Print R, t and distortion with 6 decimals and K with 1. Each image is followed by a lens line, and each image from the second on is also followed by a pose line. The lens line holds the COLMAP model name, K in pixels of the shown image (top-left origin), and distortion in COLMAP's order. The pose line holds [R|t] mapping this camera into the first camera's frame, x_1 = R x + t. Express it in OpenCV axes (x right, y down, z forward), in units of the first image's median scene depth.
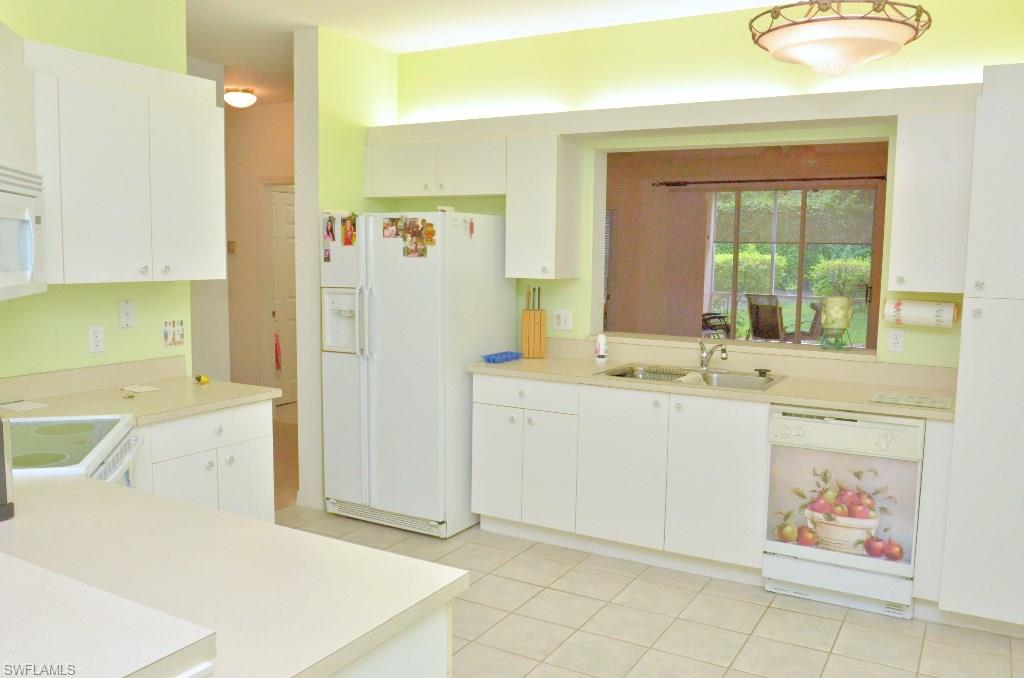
lens RADIAL K [[804.1, 0, 511.4], [0, 804.1, 338.6], [0, 0, 1]] dist [-0.008777, -0.008638]
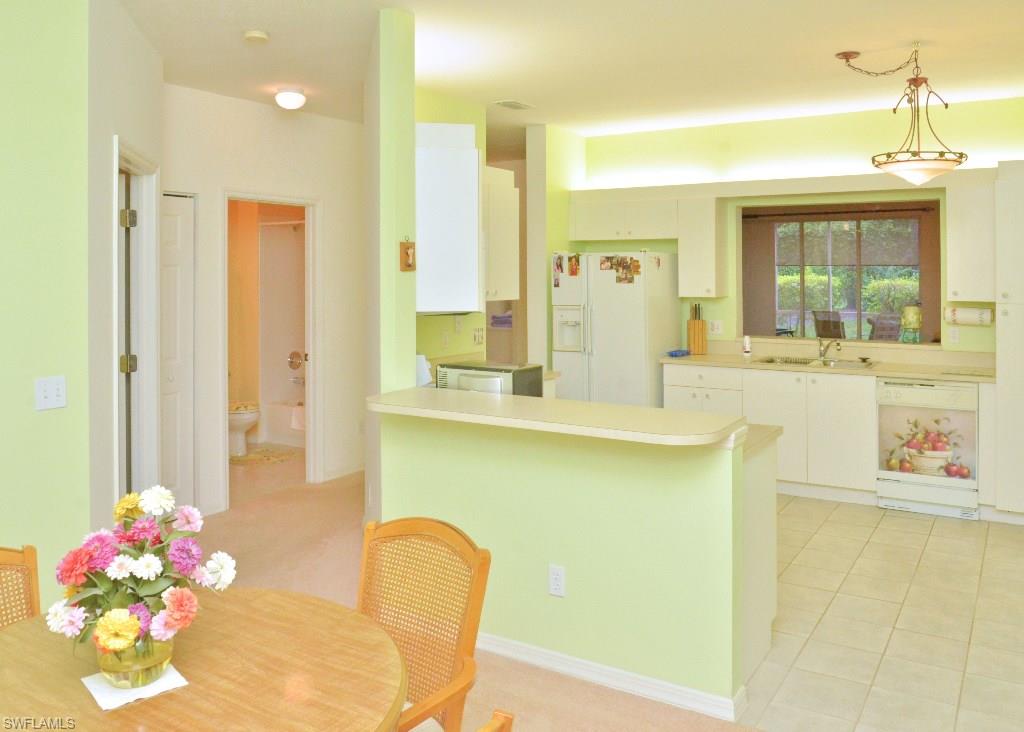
lens RADIAL K [[813.3, 0, 583.0], [0, 813.3, 265.2], [0, 0, 1]] dist [-0.025863, 0.010623]
pose [[0.999212, -0.013294, 0.037407, -0.250306], [0.017705, 0.992595, -0.120172, 0.041348], [-0.035532, 0.120740, 0.992048, -0.456384]]
